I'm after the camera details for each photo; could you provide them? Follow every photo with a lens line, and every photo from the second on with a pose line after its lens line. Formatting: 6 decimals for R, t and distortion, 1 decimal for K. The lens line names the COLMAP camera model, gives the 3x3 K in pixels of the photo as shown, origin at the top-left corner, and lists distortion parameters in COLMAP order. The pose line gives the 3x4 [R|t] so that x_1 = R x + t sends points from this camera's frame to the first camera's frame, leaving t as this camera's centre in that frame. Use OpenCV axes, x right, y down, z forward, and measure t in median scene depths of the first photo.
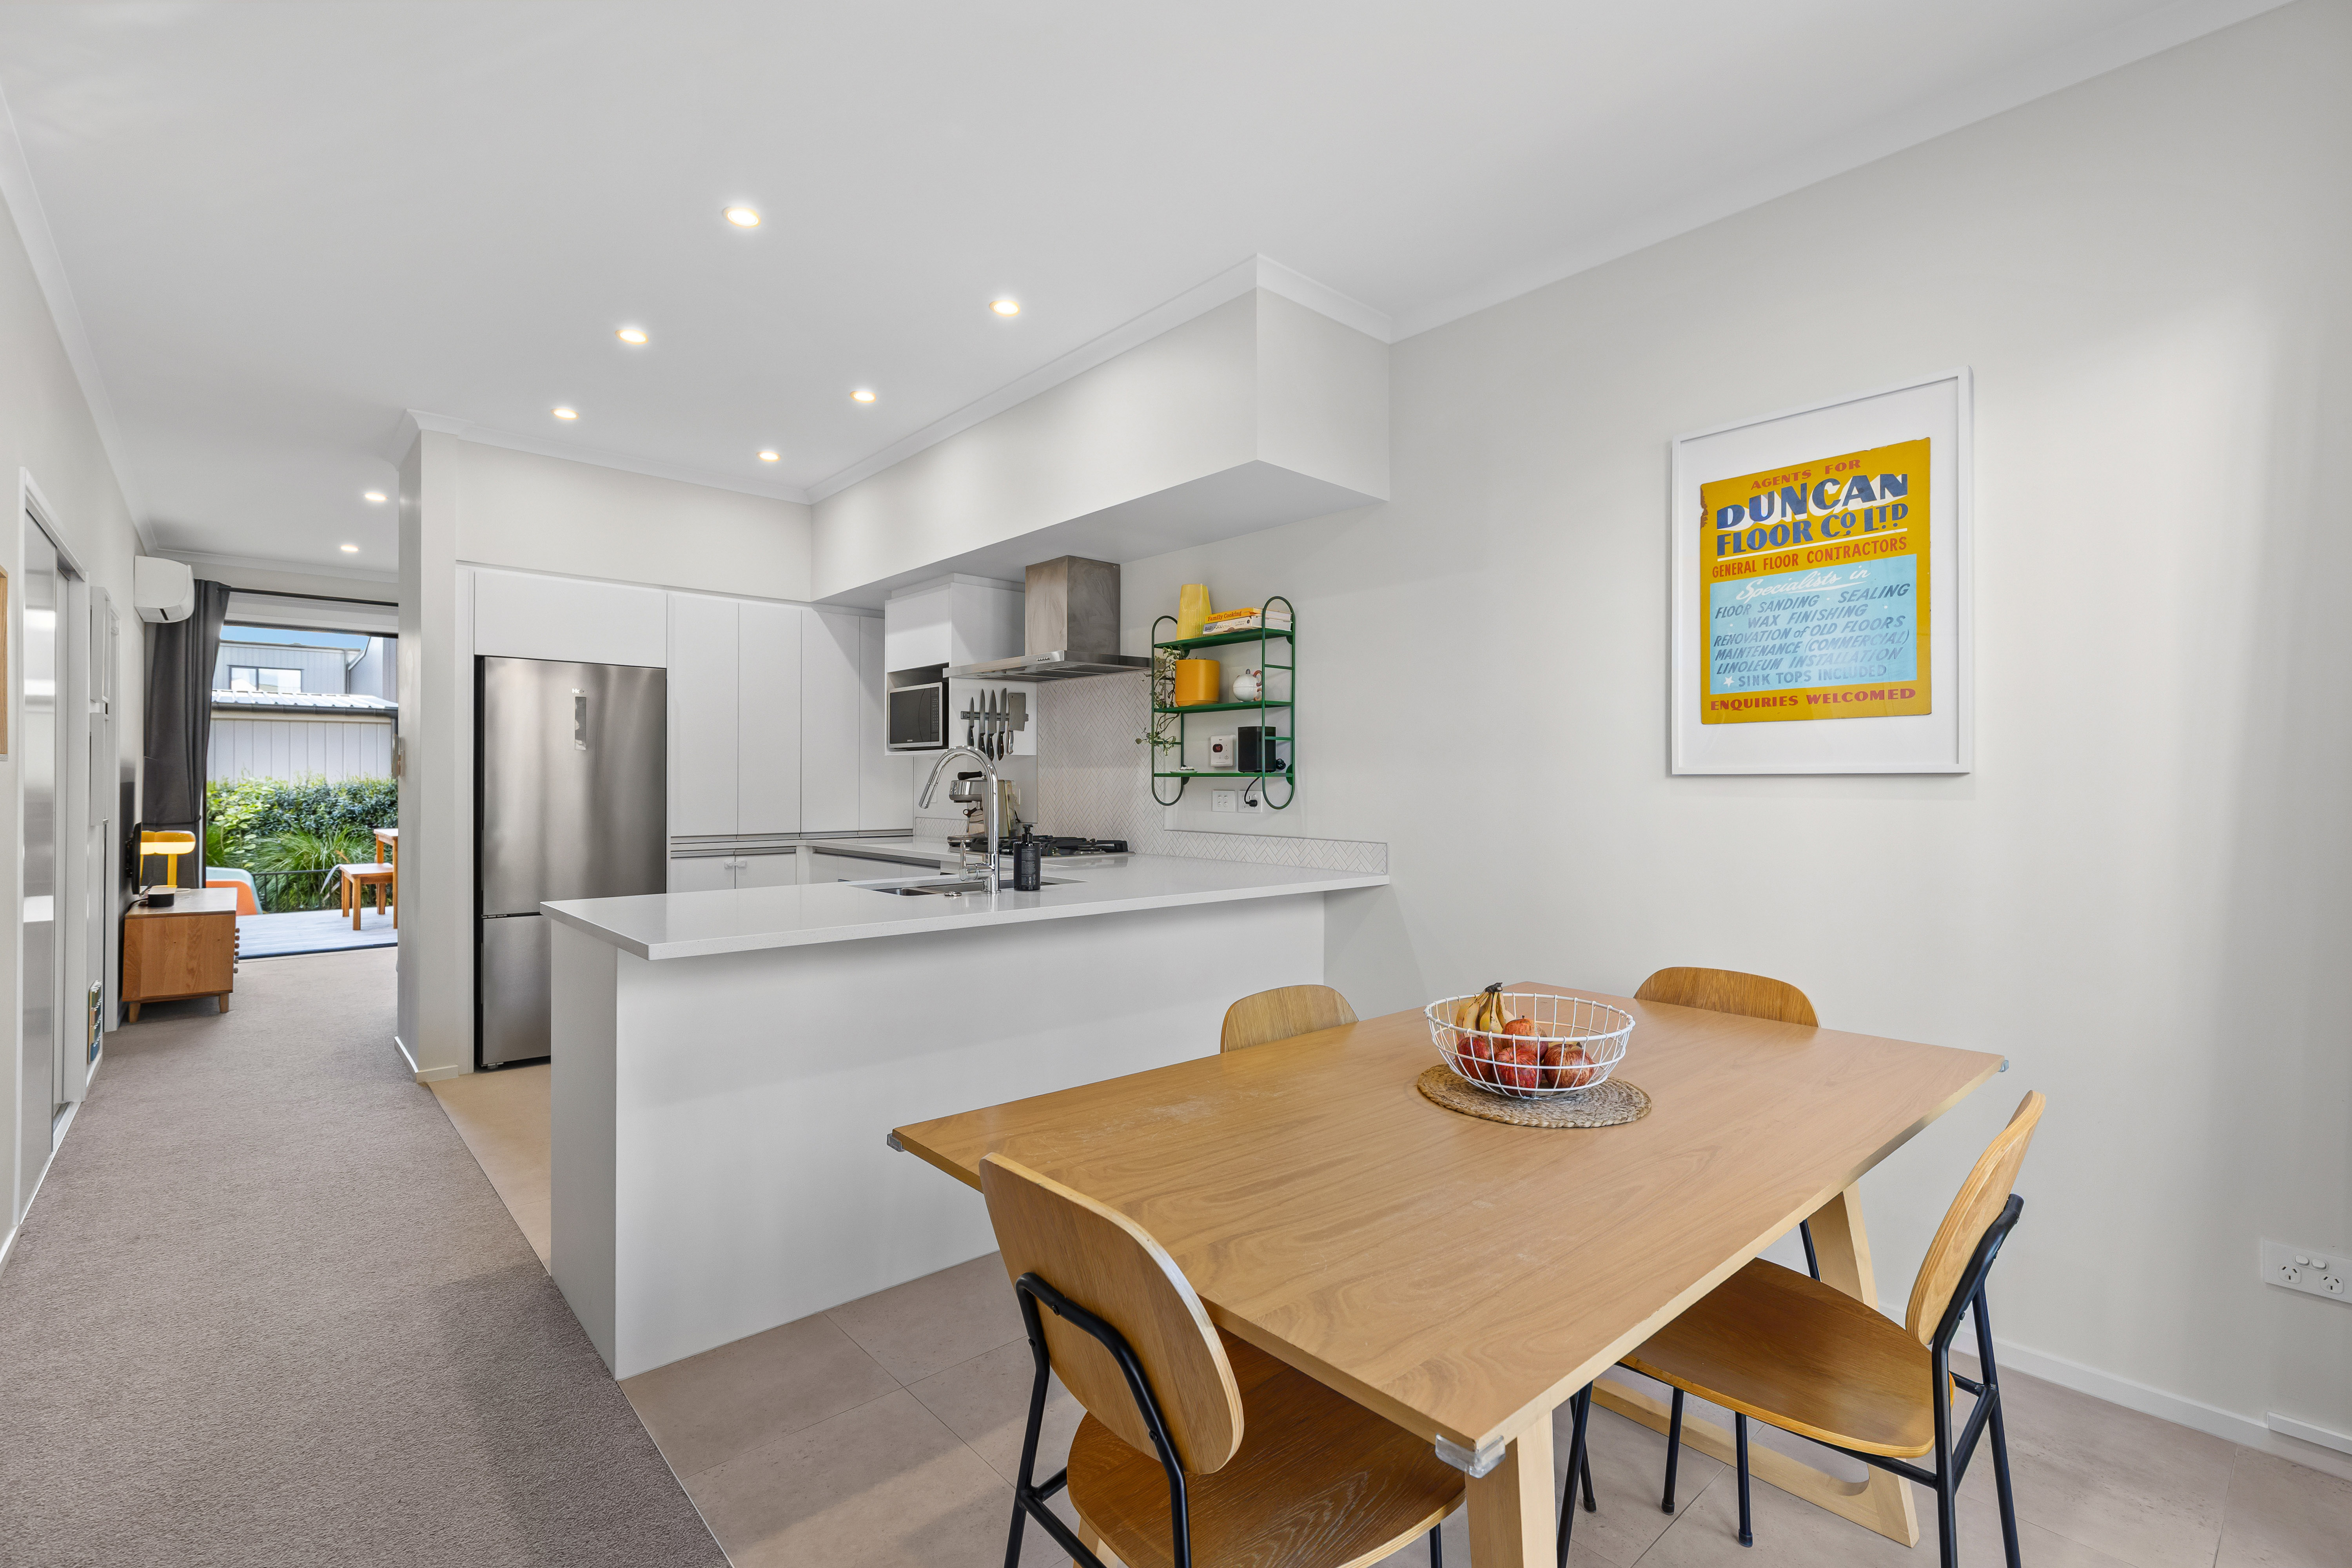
lens RADIAL K [[1052.9, 0, 1177.3], [0, 1052.9, 778.3], [0, 0, 1]] dist [0.008444, -0.000369]
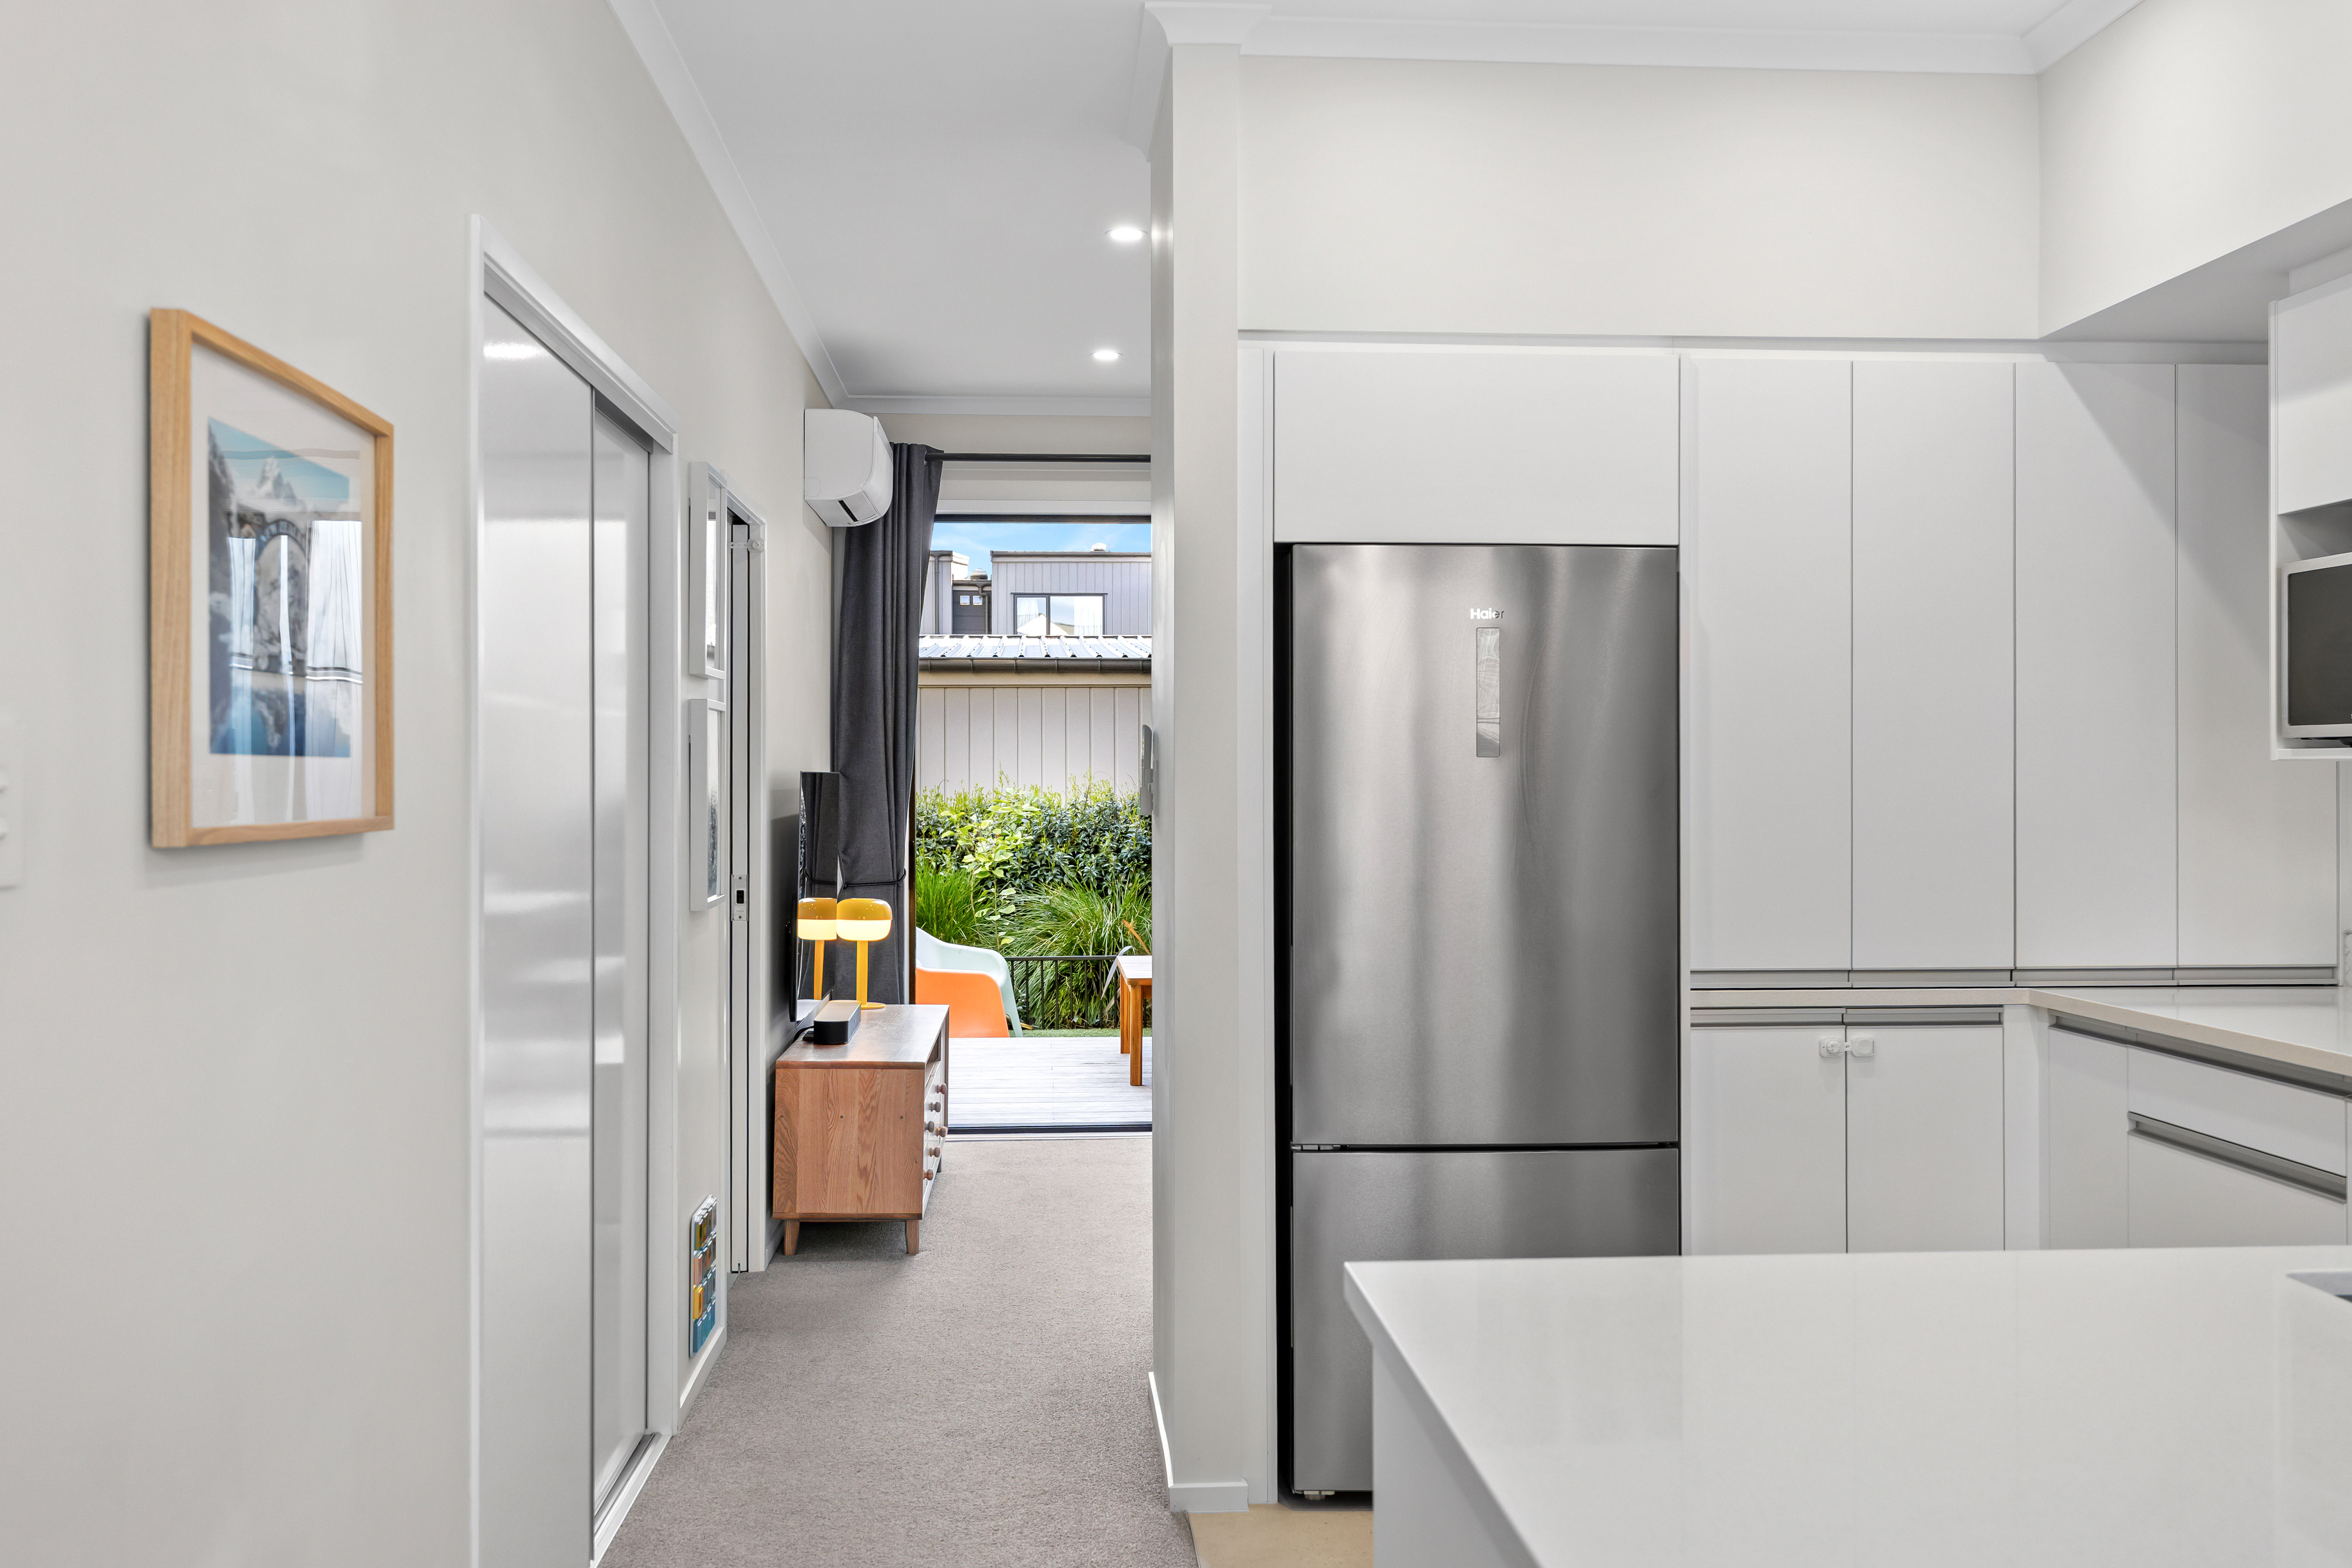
lens RADIAL K [[2287.4, 0, 1176.0], [0, 2287.4, 784.0], [0, 0, 1]] dist [-0.000655, 0.001854]
pose [[0.787647, -0.001855, -0.616124, -0.117944], [0.005383, 0.999978, 0.003870, -0.021610], [0.616103, -0.006365, 0.787640, 0.234800]]
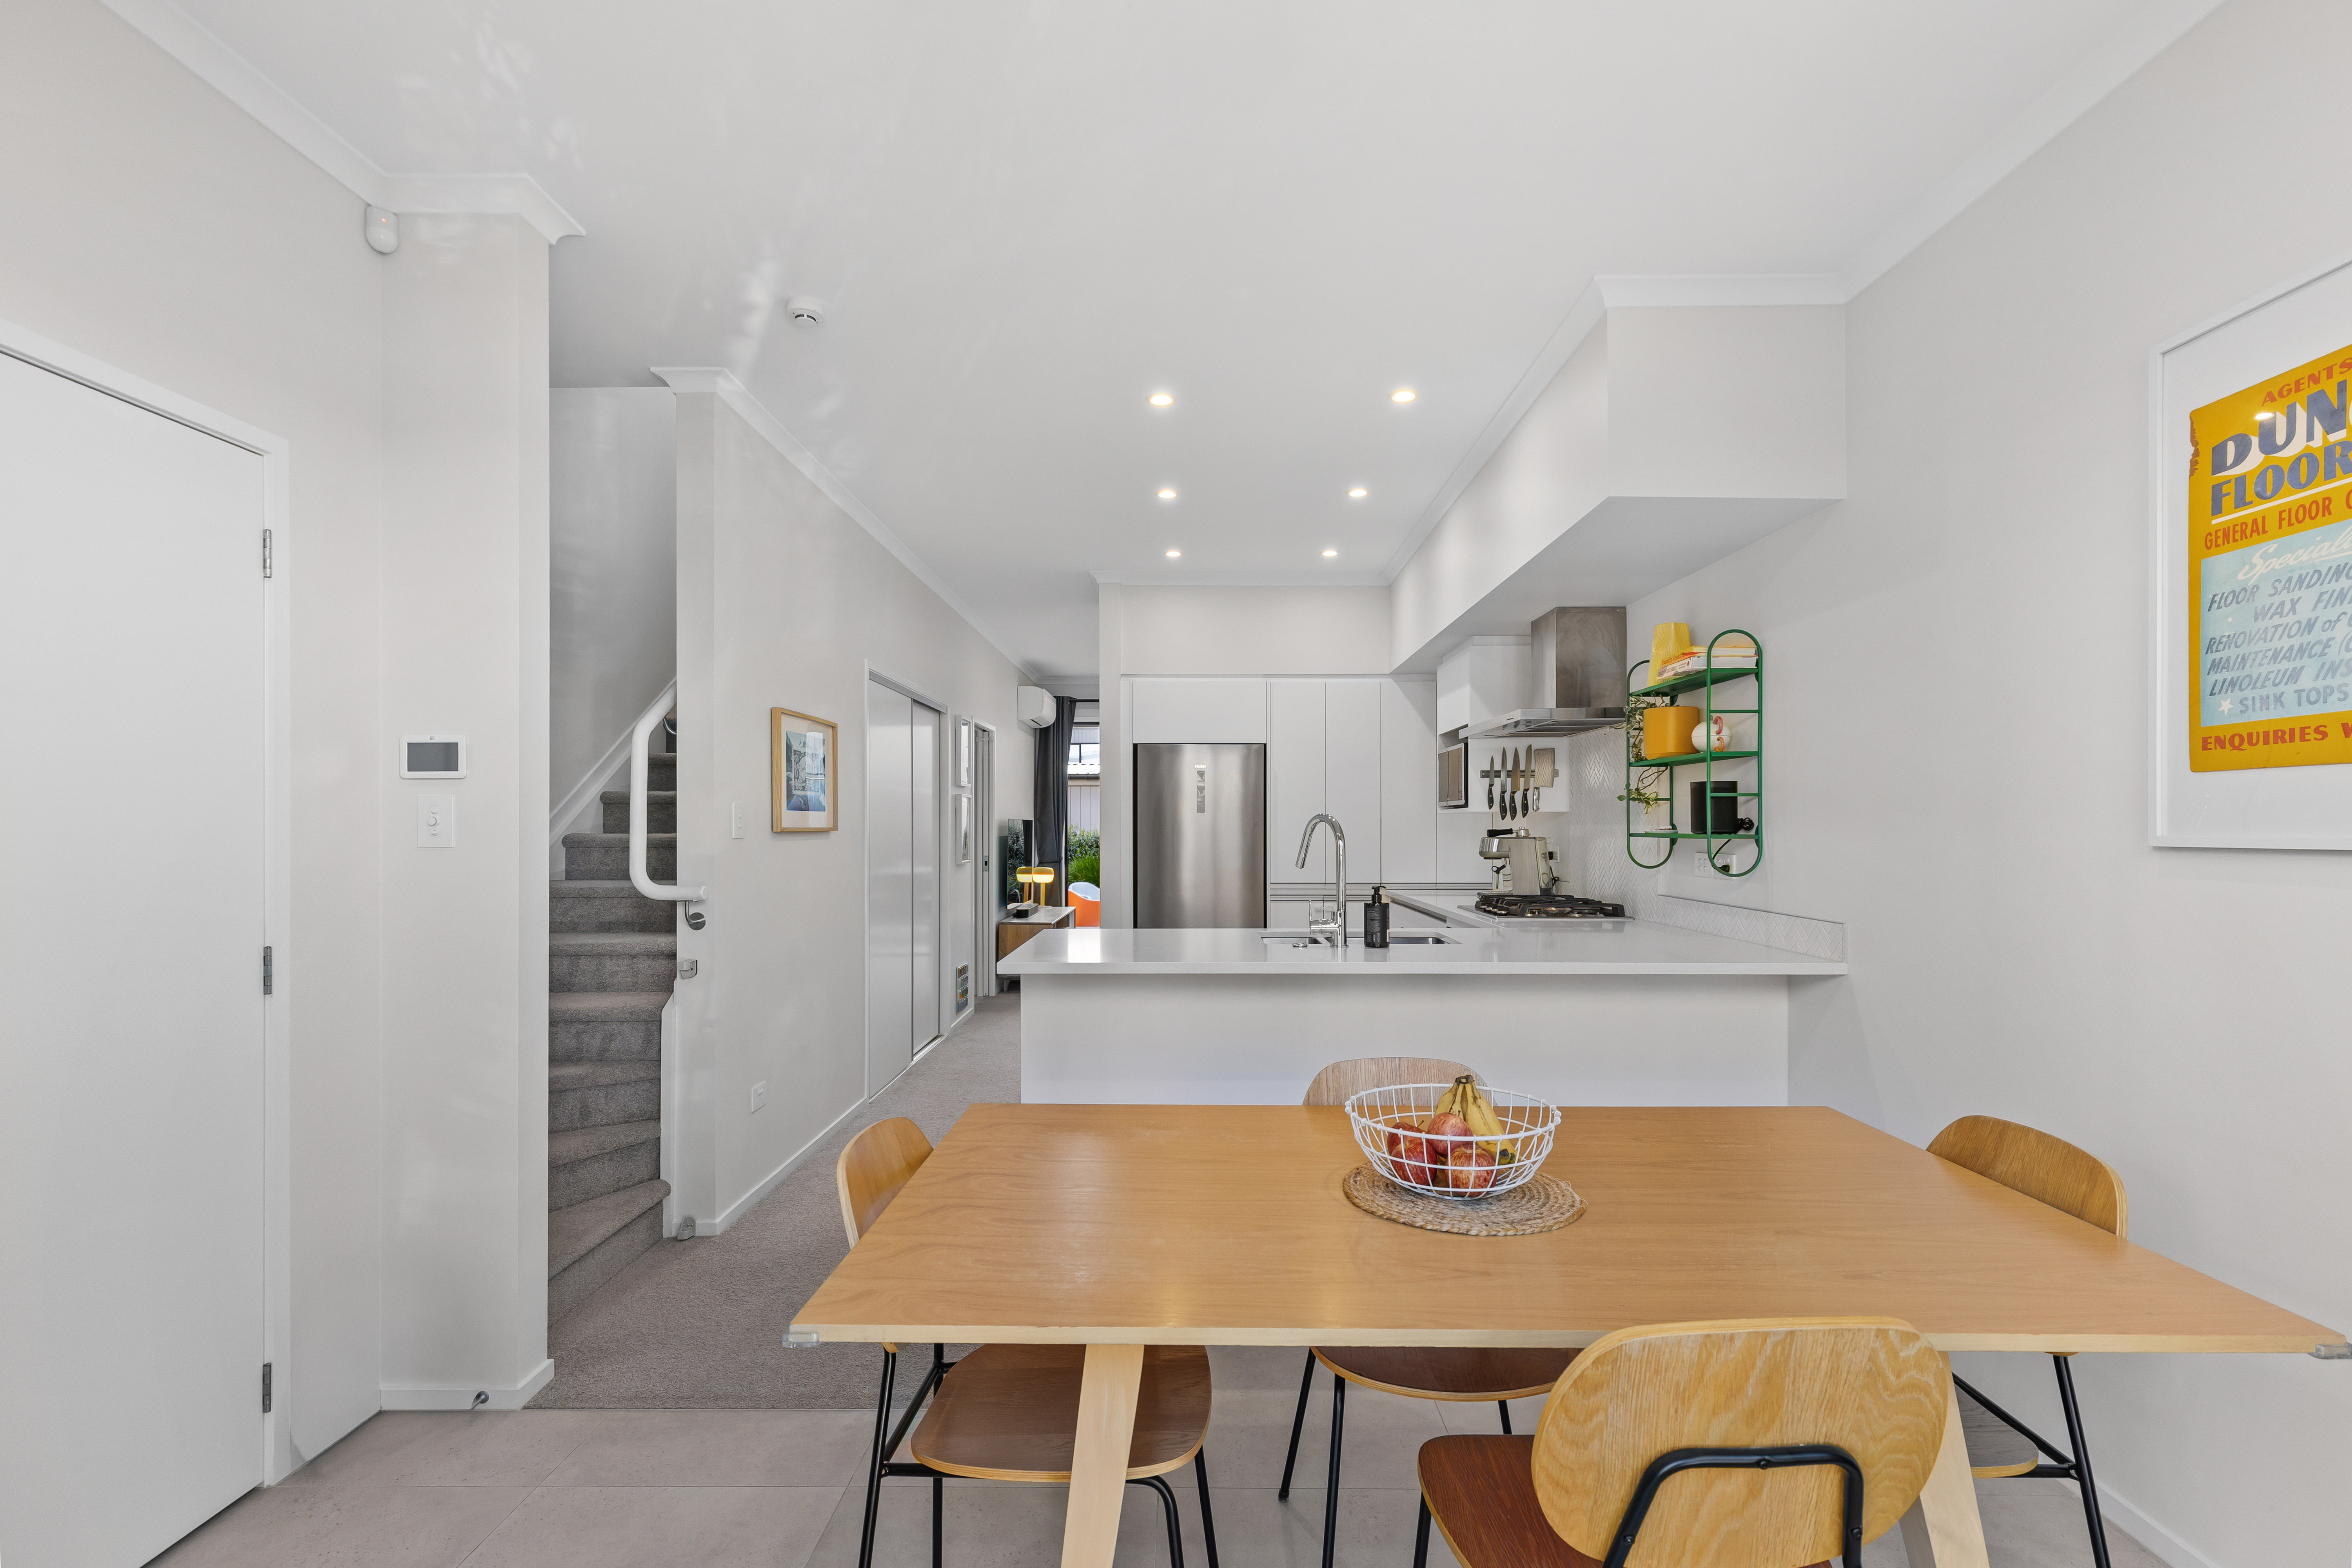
lens RADIAL K [[1050.5, 0, 1171.6], [0, 1050.5, 829.5], [0, 0, 1]] dist [0.000030, -0.000520]
pose [[0.738068, -0.000921, -0.674726, 0.277809], [0.004744, 0.999981, 0.003825, -0.012149], [0.674710, -0.006024, 0.738058, 0.045367]]
